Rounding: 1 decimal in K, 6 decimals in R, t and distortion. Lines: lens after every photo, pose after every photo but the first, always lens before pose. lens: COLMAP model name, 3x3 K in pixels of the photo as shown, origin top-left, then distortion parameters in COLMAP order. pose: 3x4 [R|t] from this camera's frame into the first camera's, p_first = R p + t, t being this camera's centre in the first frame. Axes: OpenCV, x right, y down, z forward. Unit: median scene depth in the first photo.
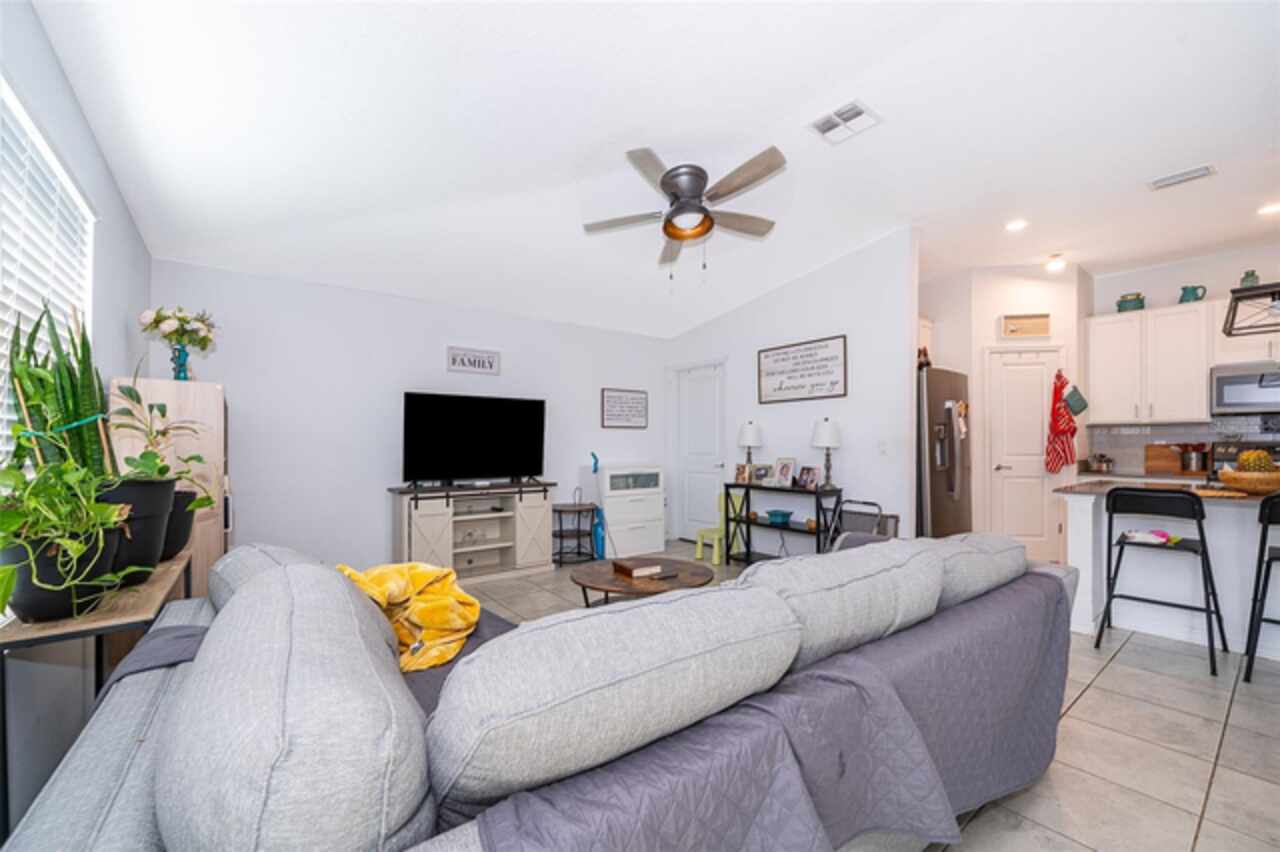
lens RADIAL K [[509.3, 0, 640.0], [0, 509.3, 426.0], [0, 0, 1]] dist [-0.000263, -0.000015]
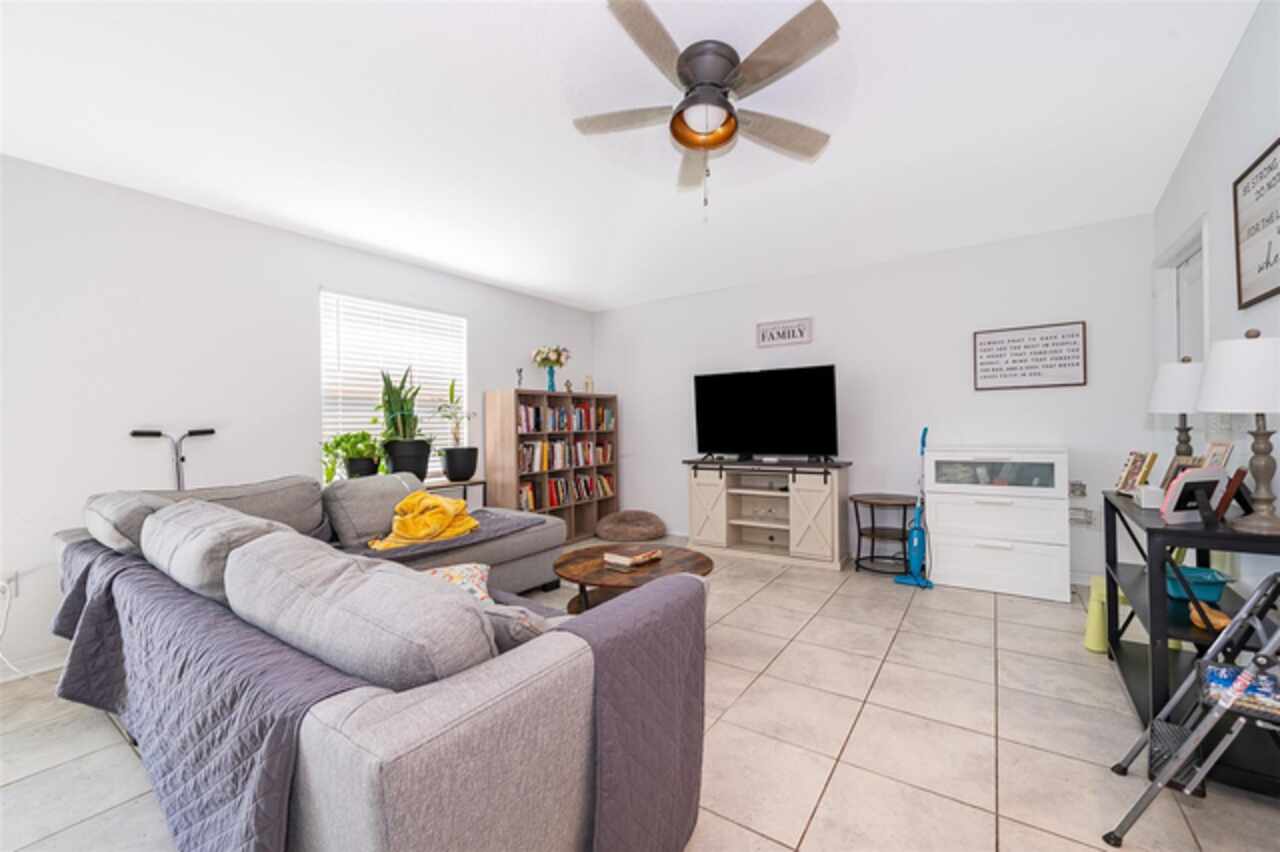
lens RADIAL K [[518.4, 0, 640.0], [0, 518.4, 426.0], [0, 0, 1]] dist [-0.000214, -0.000031]
pose [[0.306388, -0.002096, -0.951905, 0.534000], [0.052999, 0.998484, 0.014860, 0.019697], [0.950430, -0.055003, 0.306034, 0.446400]]
